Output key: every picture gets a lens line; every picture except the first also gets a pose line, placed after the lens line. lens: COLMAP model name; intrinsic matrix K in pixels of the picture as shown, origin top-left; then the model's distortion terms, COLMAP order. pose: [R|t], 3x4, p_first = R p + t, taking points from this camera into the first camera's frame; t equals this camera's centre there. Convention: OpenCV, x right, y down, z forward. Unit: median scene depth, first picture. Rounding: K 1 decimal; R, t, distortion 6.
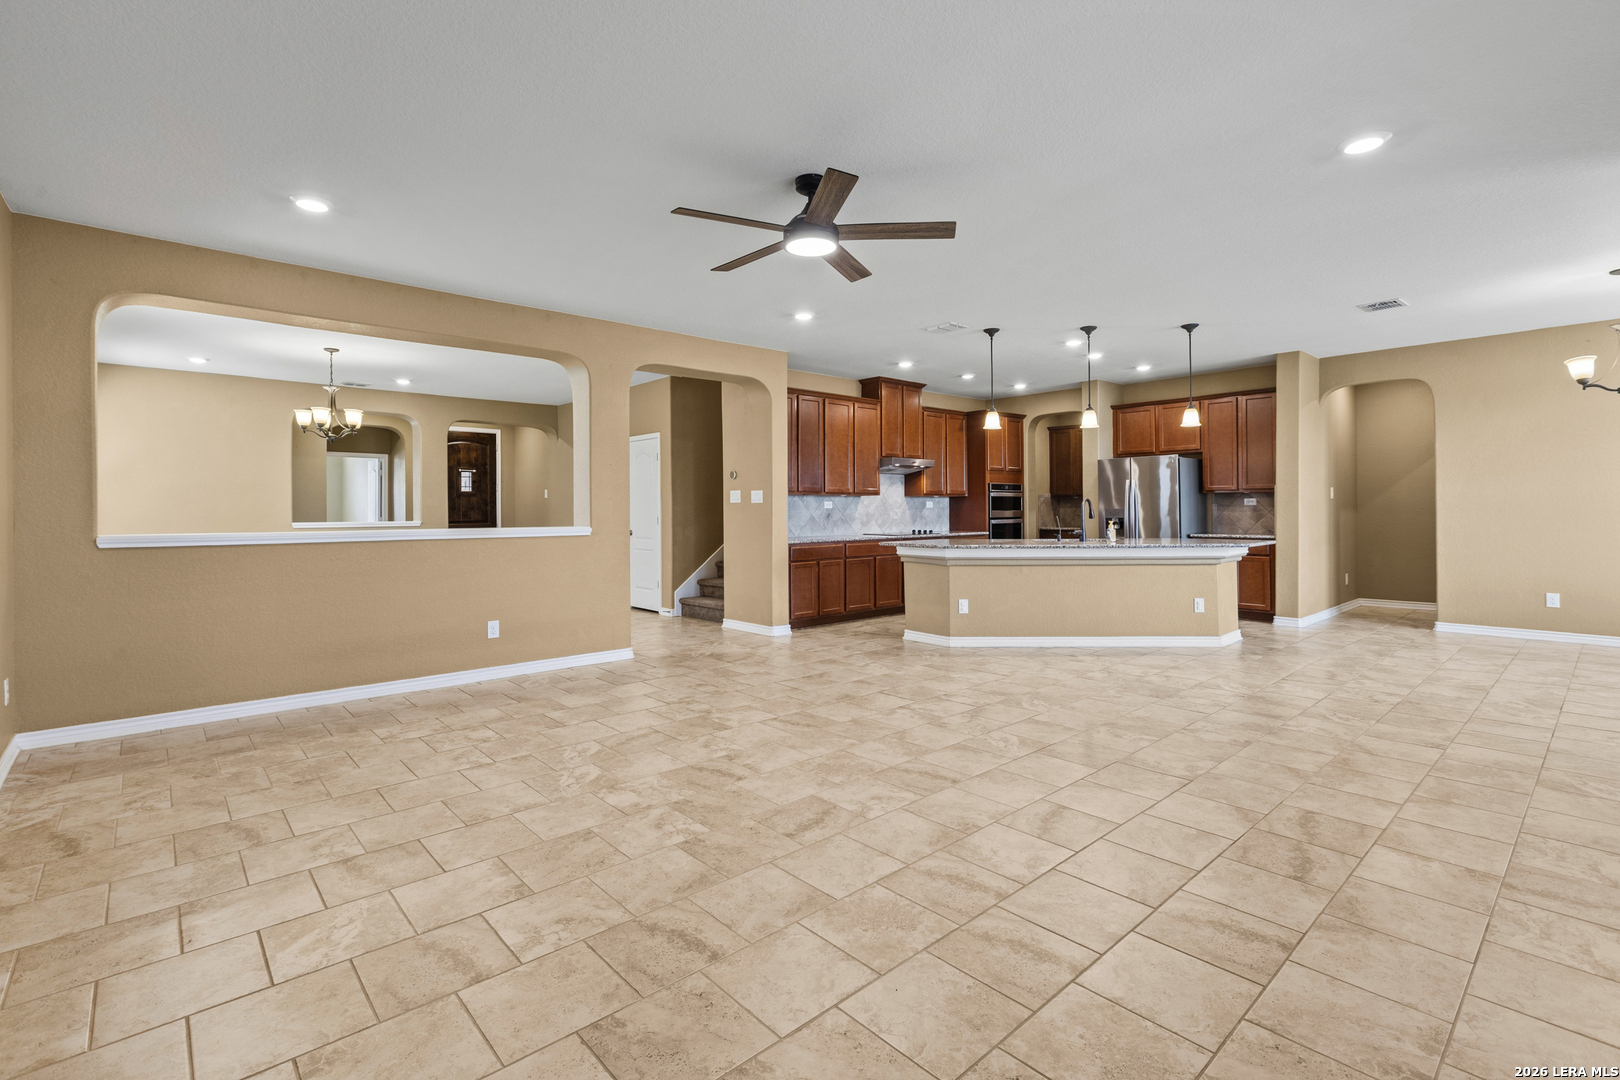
lens RADIAL K [[715.5, 0, 801.5], [0, 715.5, 513.8], [0, 0, 1]] dist [-0.008803, 0.000627]
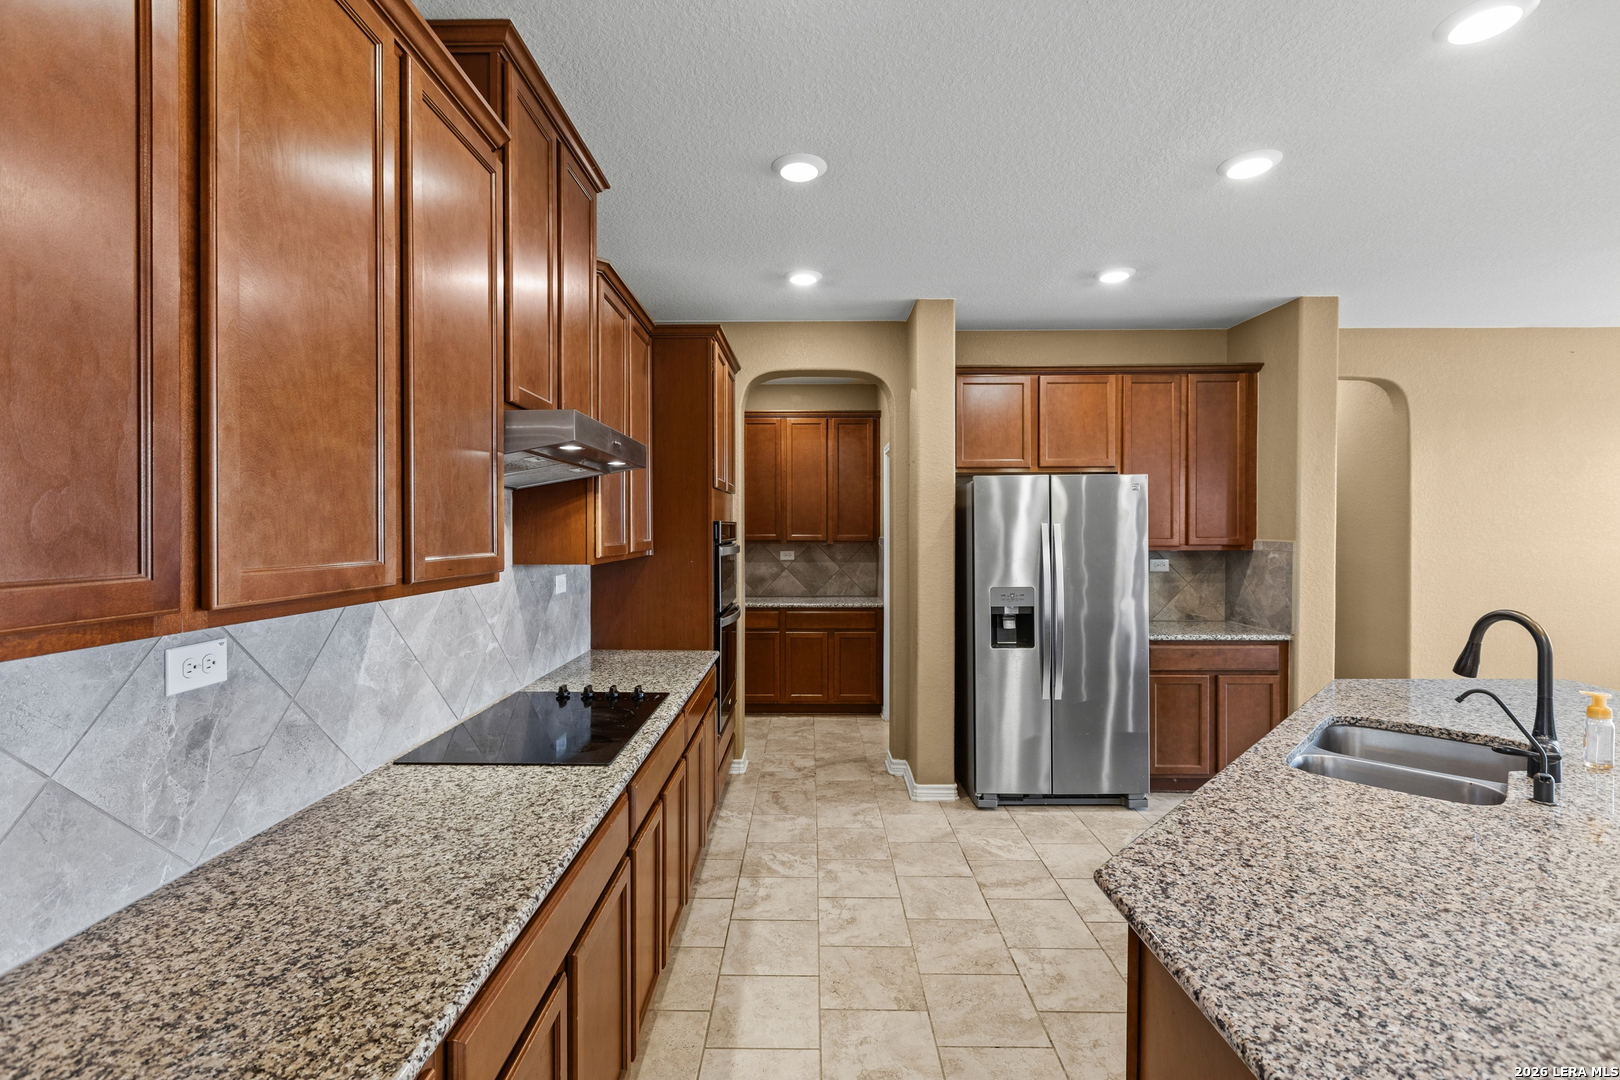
lens RADIAL K [[715.5, 0, 806.2], [0, 715.5, 541.3], [0, 0, 1]] dist [-0.008803, 0.000627]
pose [[0.674852, -0.010061, 0.737885, 0.013615], [-0.000430, 0.999902, 0.014027, -0.042901], [-0.737953, -0.009783, 0.674781, 0.804351]]
